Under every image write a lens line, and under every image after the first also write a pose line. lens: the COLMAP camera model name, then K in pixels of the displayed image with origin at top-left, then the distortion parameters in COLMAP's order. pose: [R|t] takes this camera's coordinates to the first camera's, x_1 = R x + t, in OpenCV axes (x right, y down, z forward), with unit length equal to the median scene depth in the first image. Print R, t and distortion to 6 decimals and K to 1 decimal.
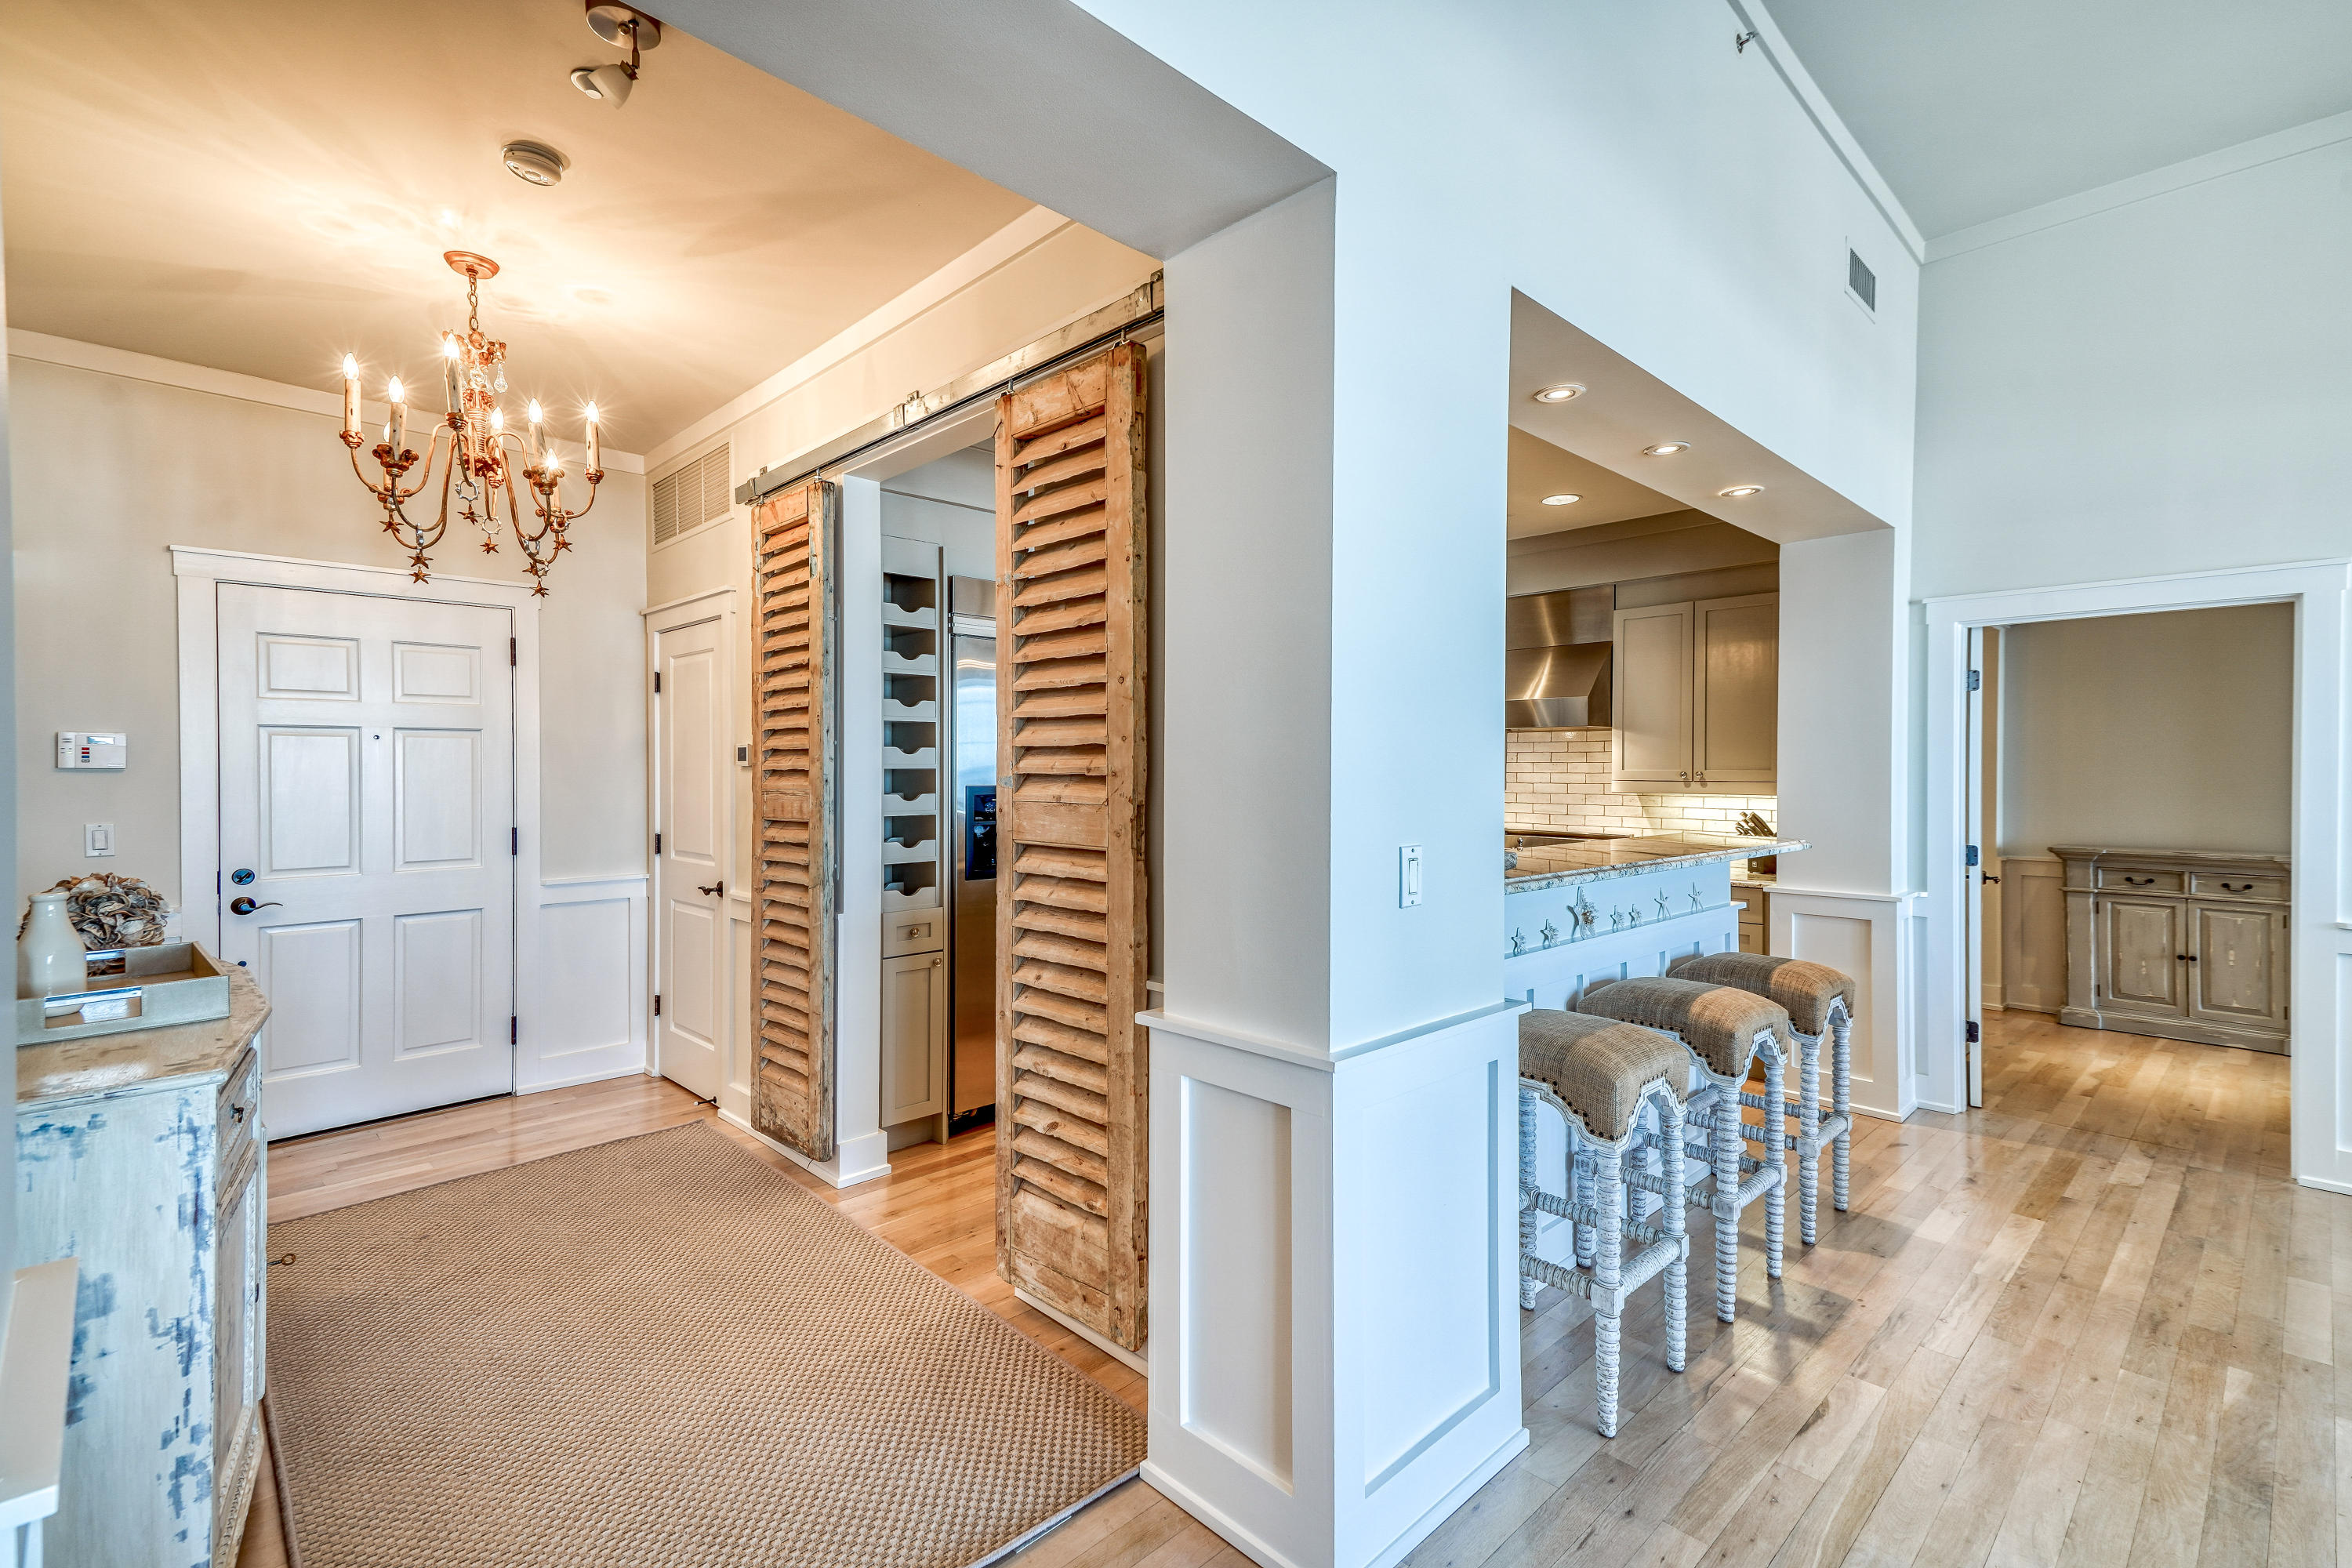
lens RADIAL K [[1057.7, 0, 1170.8], [0, 1057.7, 775.9], [0, 0, 1]] dist [0.054251, -0.000277]
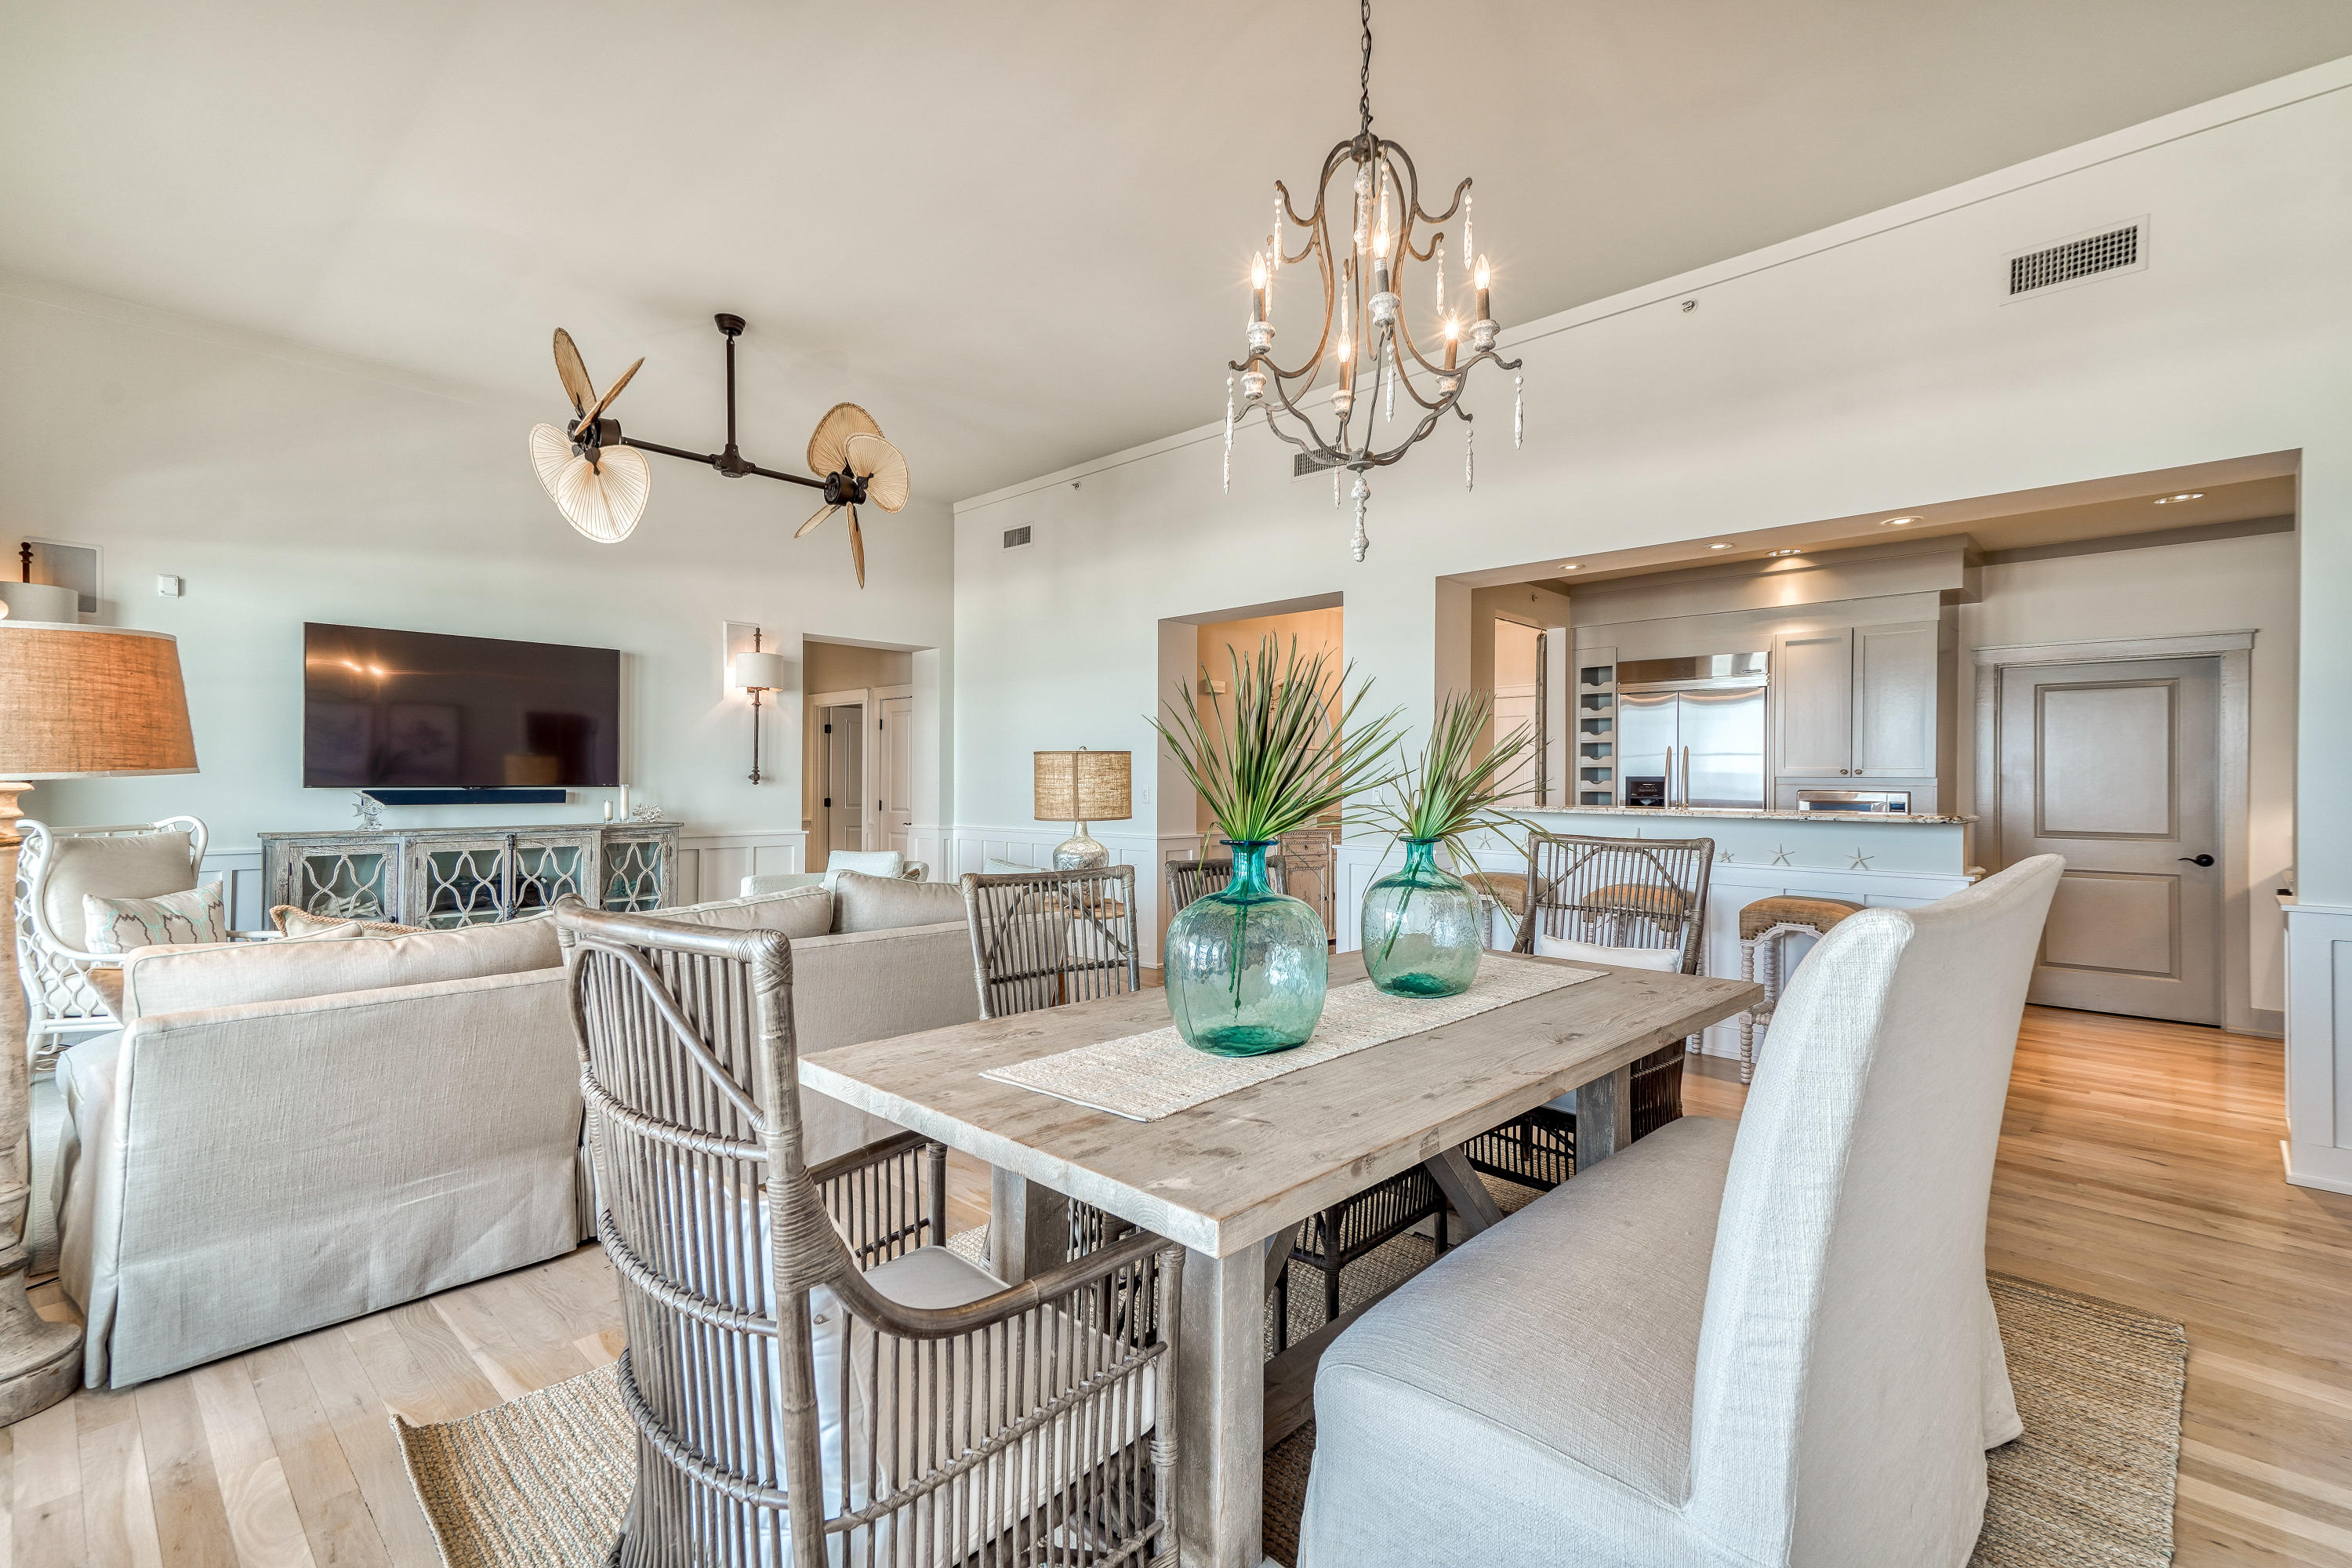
lens RADIAL K [[1047.0, 0, 1166.0], [0, 1047.0, 788.8], [0, 0, 1]] dist [0.039726, -0.001024]
pose [[0.041885, 0.003036, -0.999118, 1.394130], [-0.012750, 0.999916, 0.002504, 0.032420], [0.999041, 0.012634, 0.041920, 0.121116]]
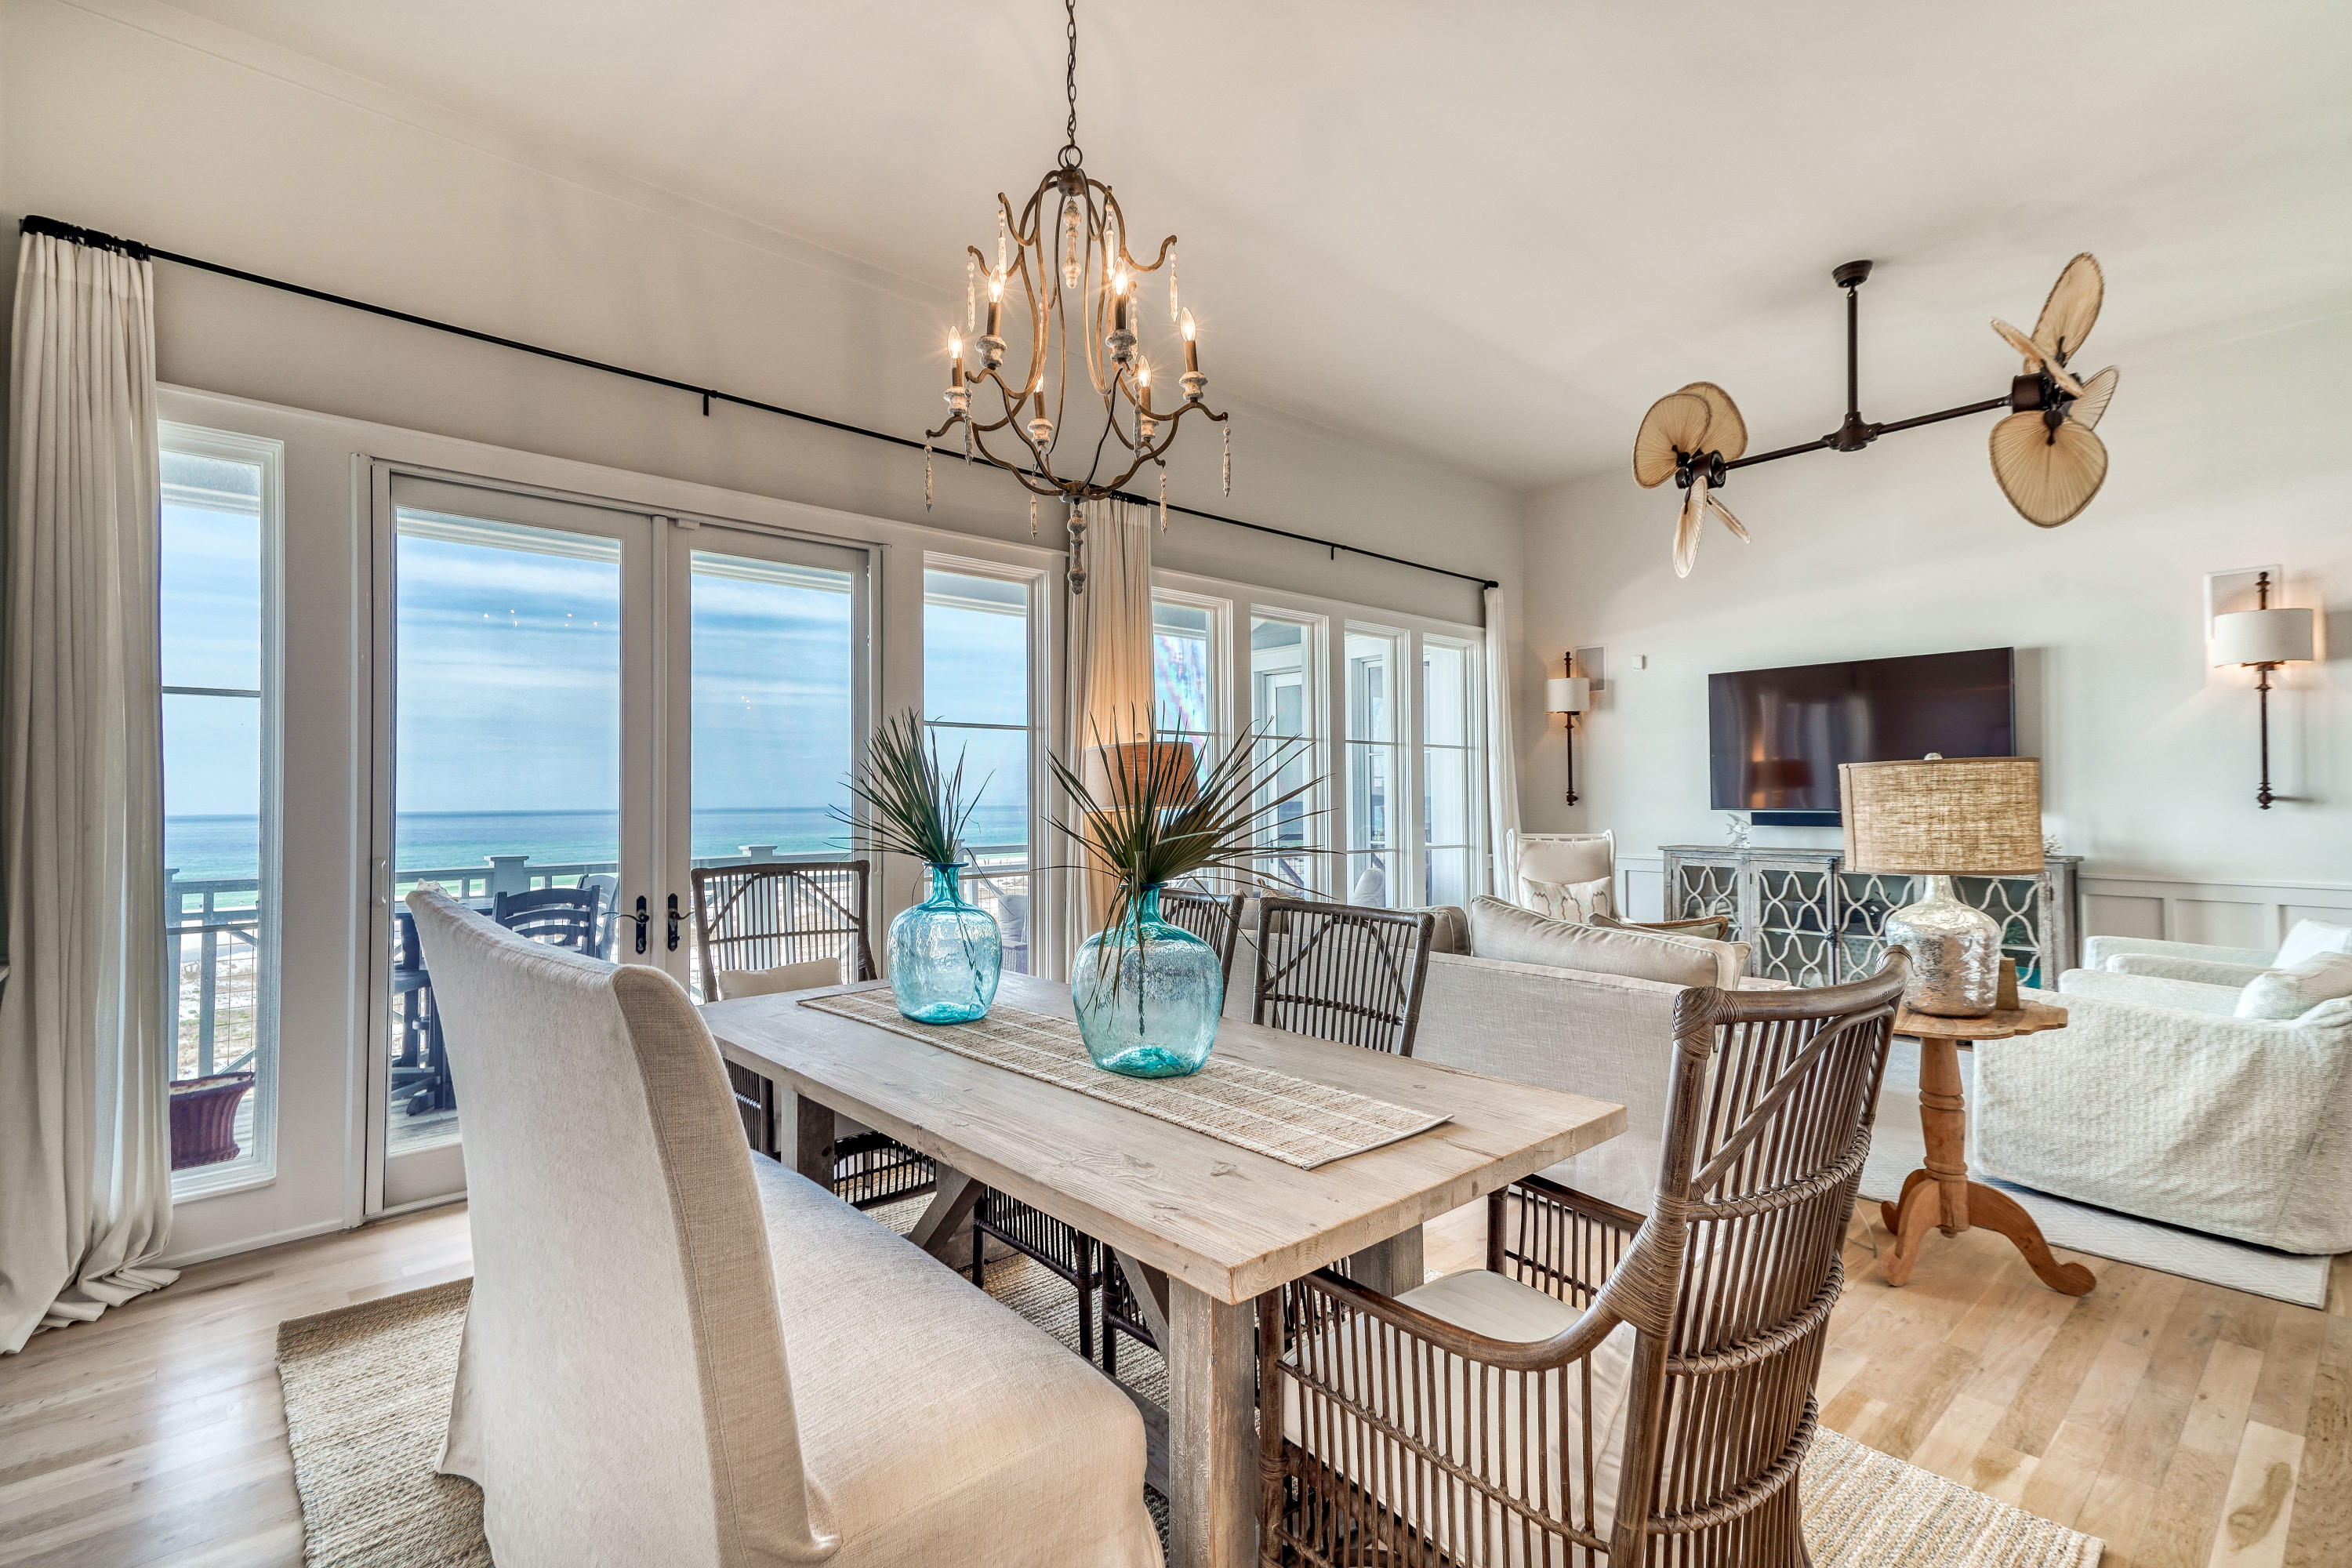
lens RADIAL K [[1078.4, 0, 1158.3], [0, 1078.4, 783.2], [0, 0, 1]] dist [0.044902, -0.000554]
pose [[-0.998888, 0.001270, 0.047123, 0.813522], [0.000914, 0.999971, -0.007578, 0.019380], [-0.047132, -0.007527, -0.998860, 0.755202]]
